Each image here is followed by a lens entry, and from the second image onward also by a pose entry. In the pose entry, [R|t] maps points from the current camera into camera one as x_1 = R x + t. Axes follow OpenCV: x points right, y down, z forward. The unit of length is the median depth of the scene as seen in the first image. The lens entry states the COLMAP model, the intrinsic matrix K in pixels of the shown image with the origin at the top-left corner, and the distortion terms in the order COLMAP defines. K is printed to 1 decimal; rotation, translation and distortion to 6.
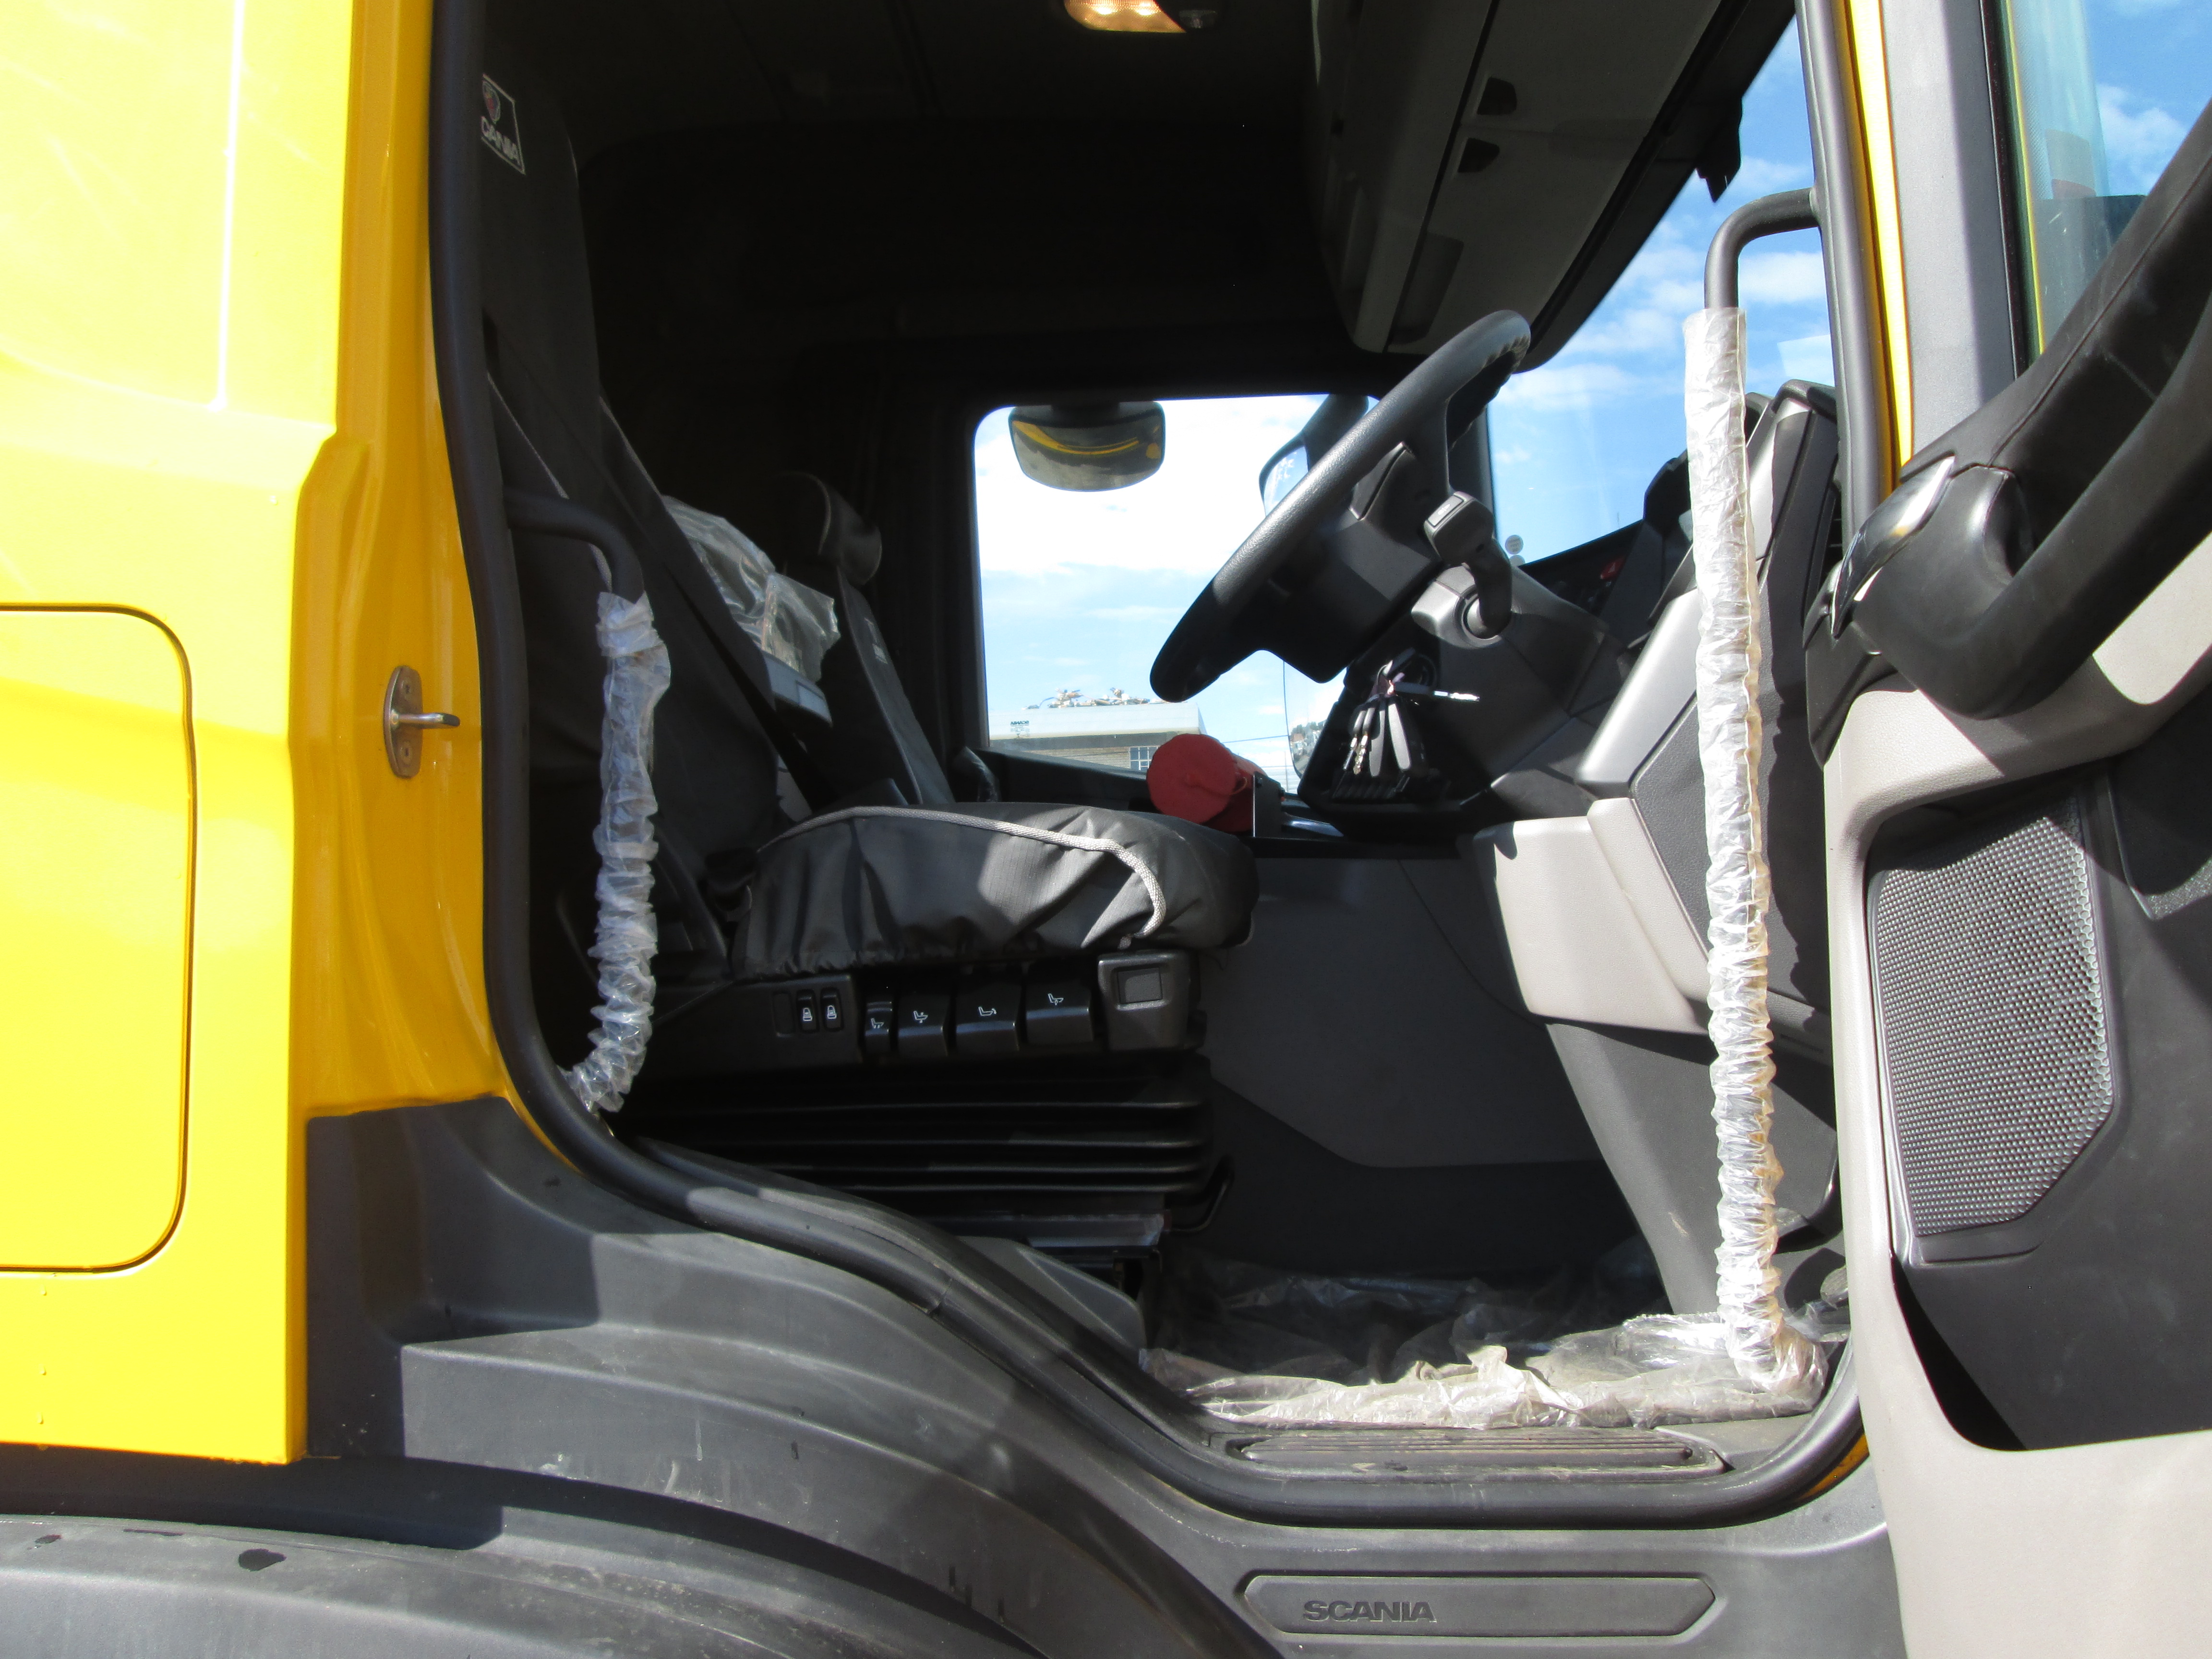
lens RADIAL K [[1824.8, 0, 1106.0], [0, 1824.8, 829.5], [0, 0, 1]] dist [-0.045398, -0.005034]
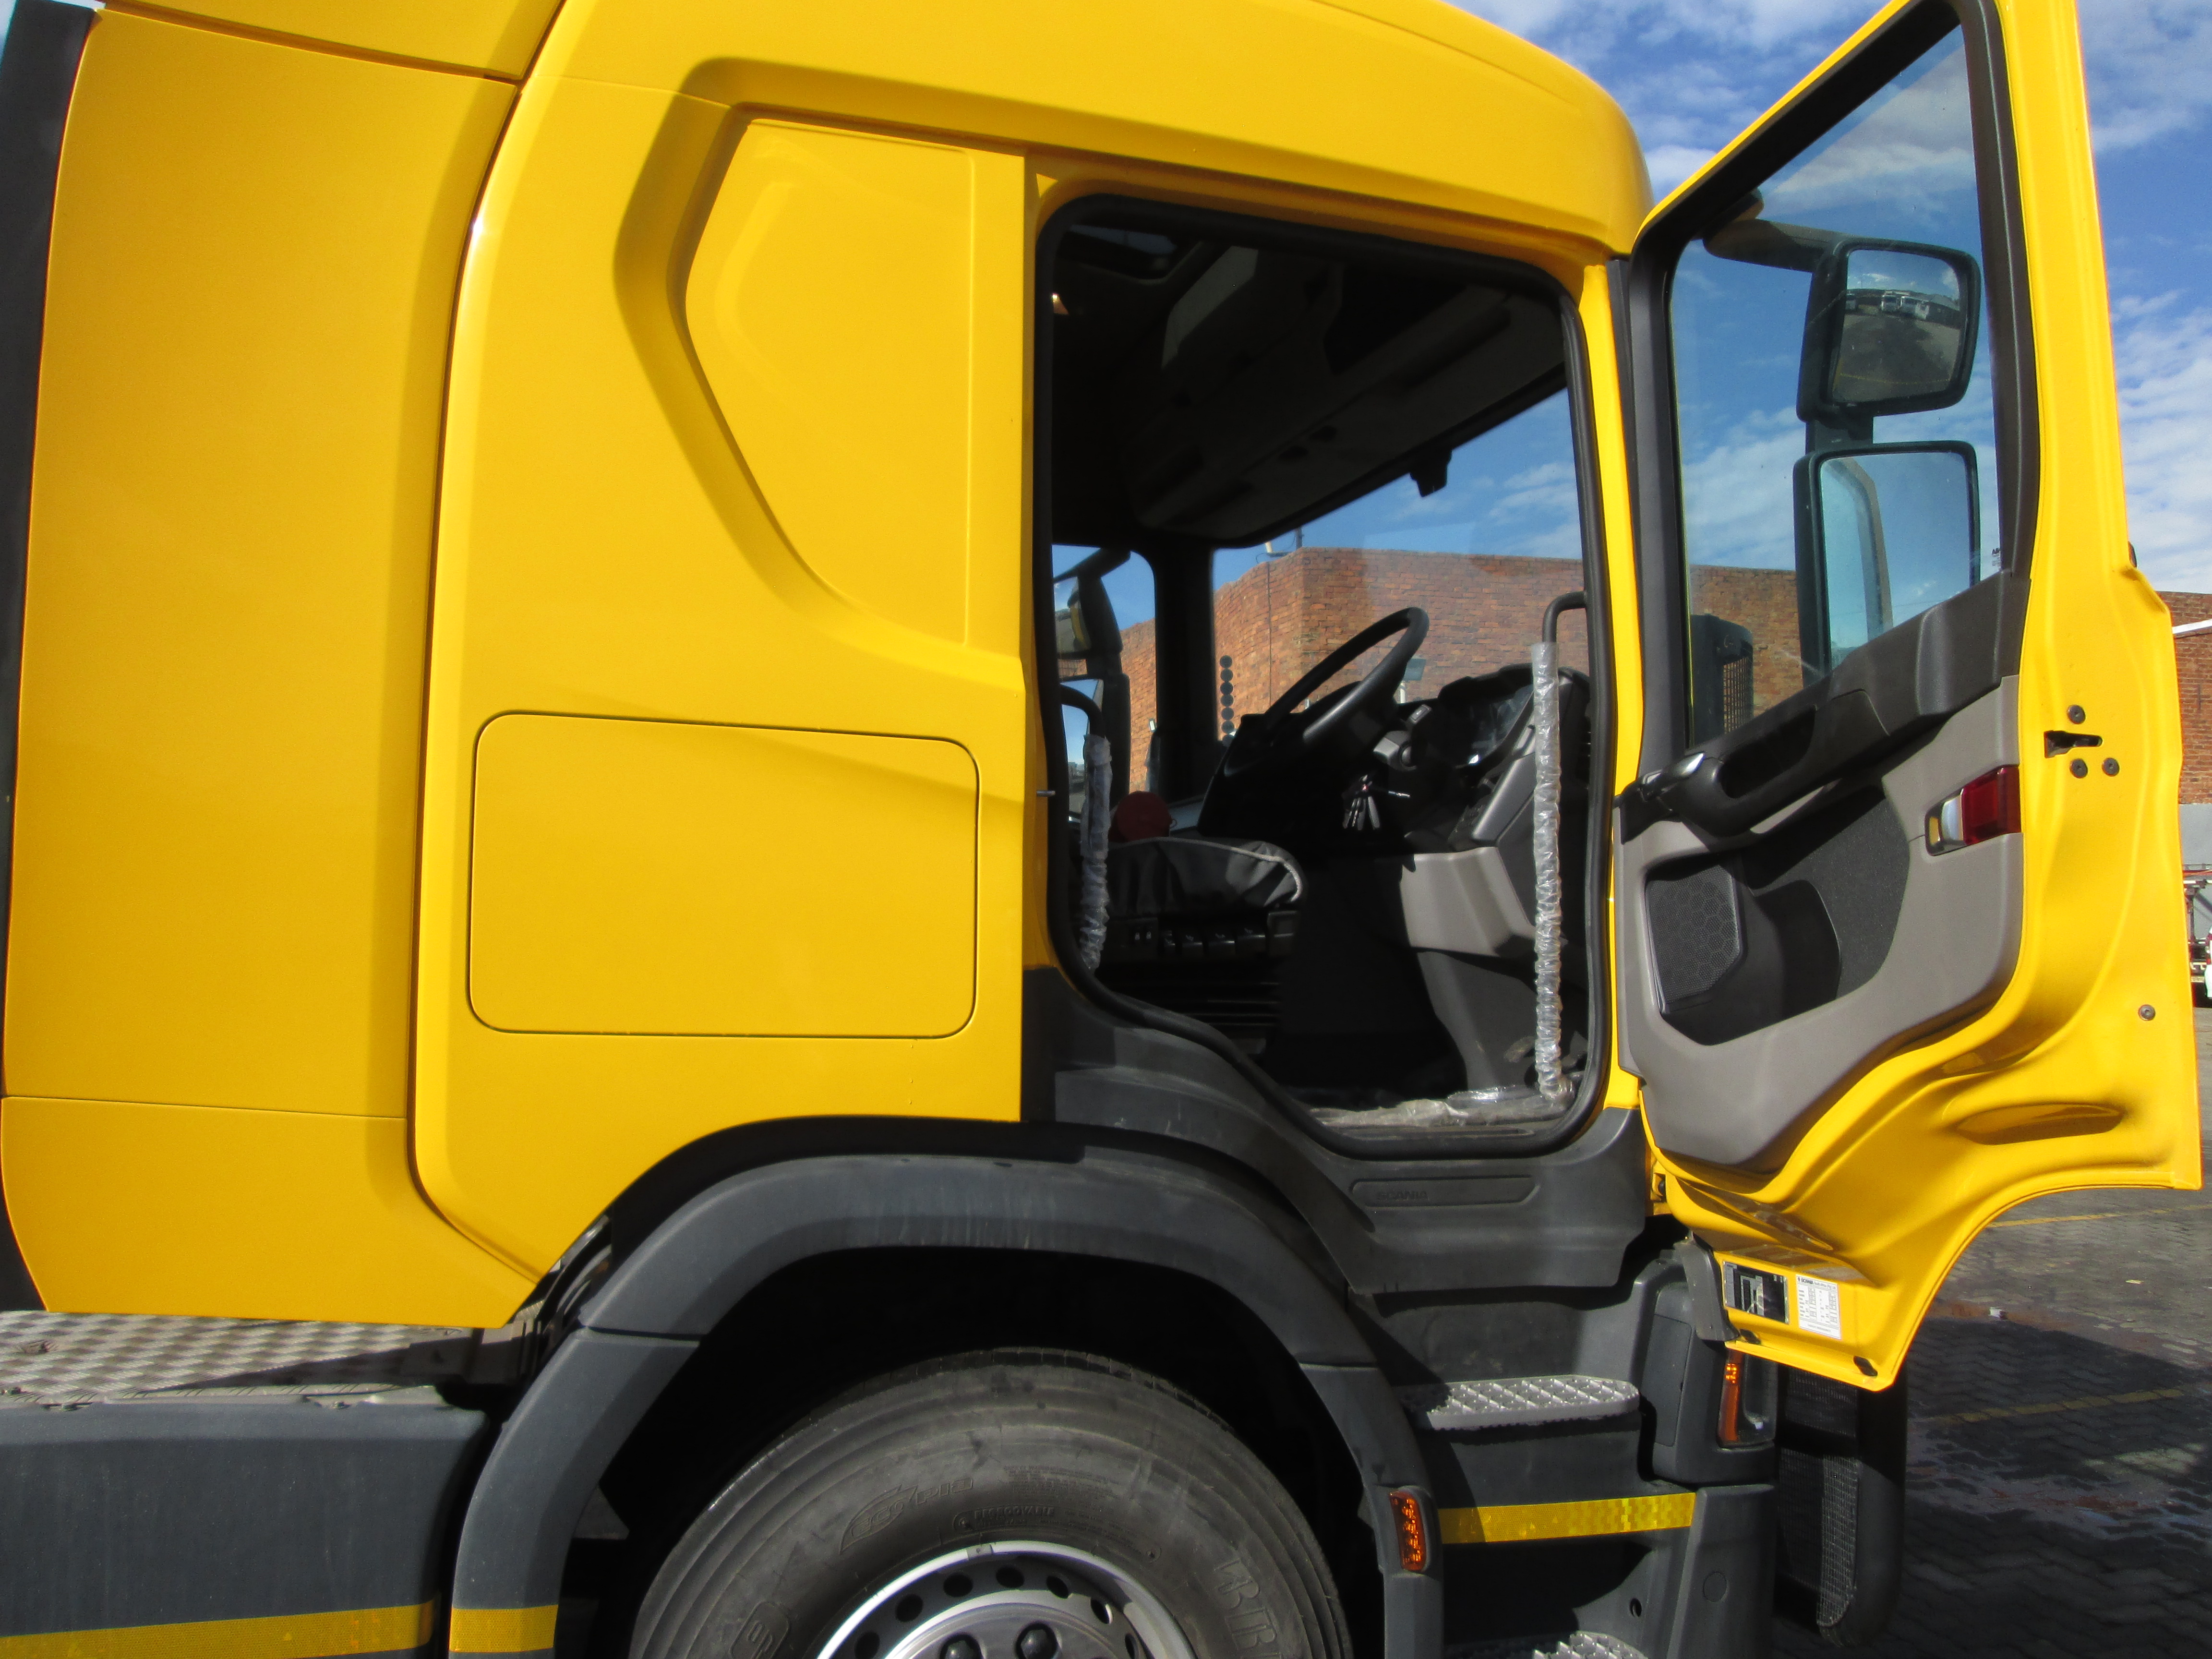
lens RADIAL K [[1792.6, 0, 1106.0], [0, 1792.6, 829.5], [0, 0, 1]] dist [-0.043038, 0.012080]
pose [[0.945364, 0.039347, 0.323634, -0.938409], [-0.038106, 0.999222, -0.010175, 0.002498], [-0.323782, -0.002713, 0.946128, -1.002592]]
